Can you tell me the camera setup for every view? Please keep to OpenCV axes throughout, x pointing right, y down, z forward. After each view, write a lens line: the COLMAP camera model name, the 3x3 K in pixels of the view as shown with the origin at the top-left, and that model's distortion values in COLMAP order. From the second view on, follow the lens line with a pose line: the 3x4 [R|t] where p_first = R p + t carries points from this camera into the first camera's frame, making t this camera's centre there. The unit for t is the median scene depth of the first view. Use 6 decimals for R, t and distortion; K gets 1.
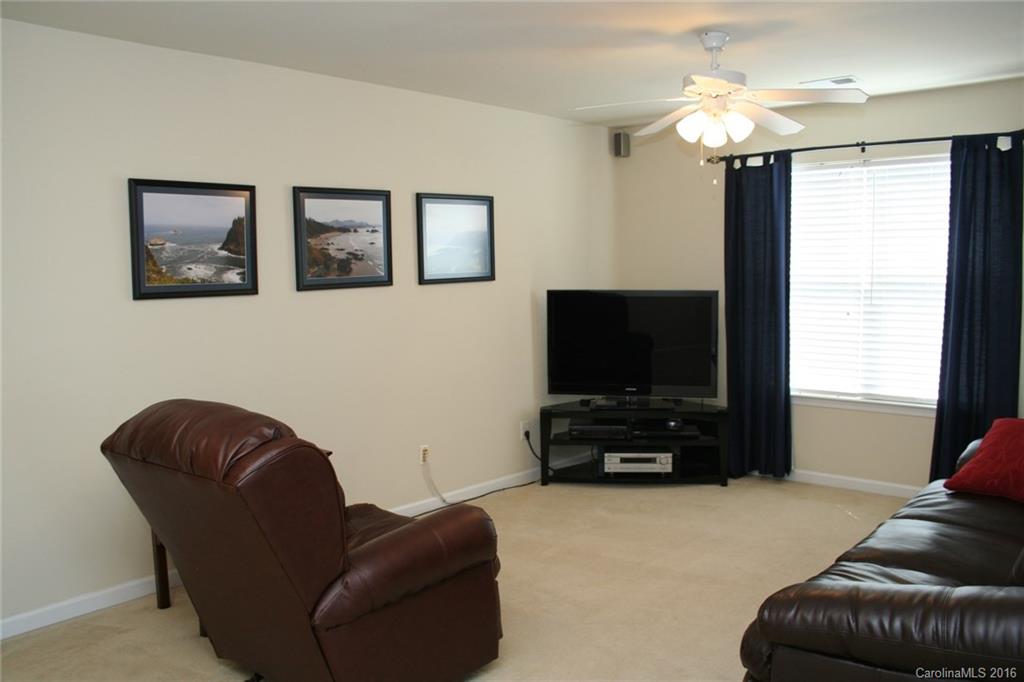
lens RADIAL K [[899.6, 0, 507.3], [0, 899.6, 338.2], [0, 0, 1]] dist [0.017146, 0.012367]
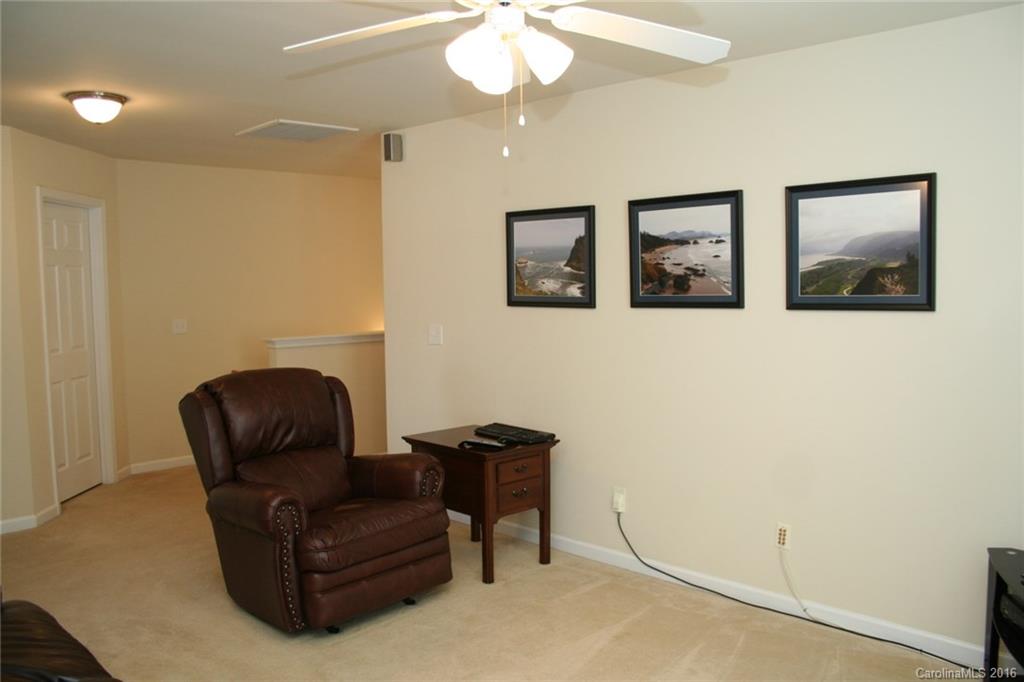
lens RADIAL K [[899.6, 0, 507.1], [0, 899.6, 345.2], [0, 0, 1]] dist [0.017146, 0.012367]
pose [[-0.049519, 0.103189, -0.993428, 0.744108], [-0.067775, 0.992009, 0.106420, -0.105884], [0.996471, 0.072599, -0.042129, 0.903148]]
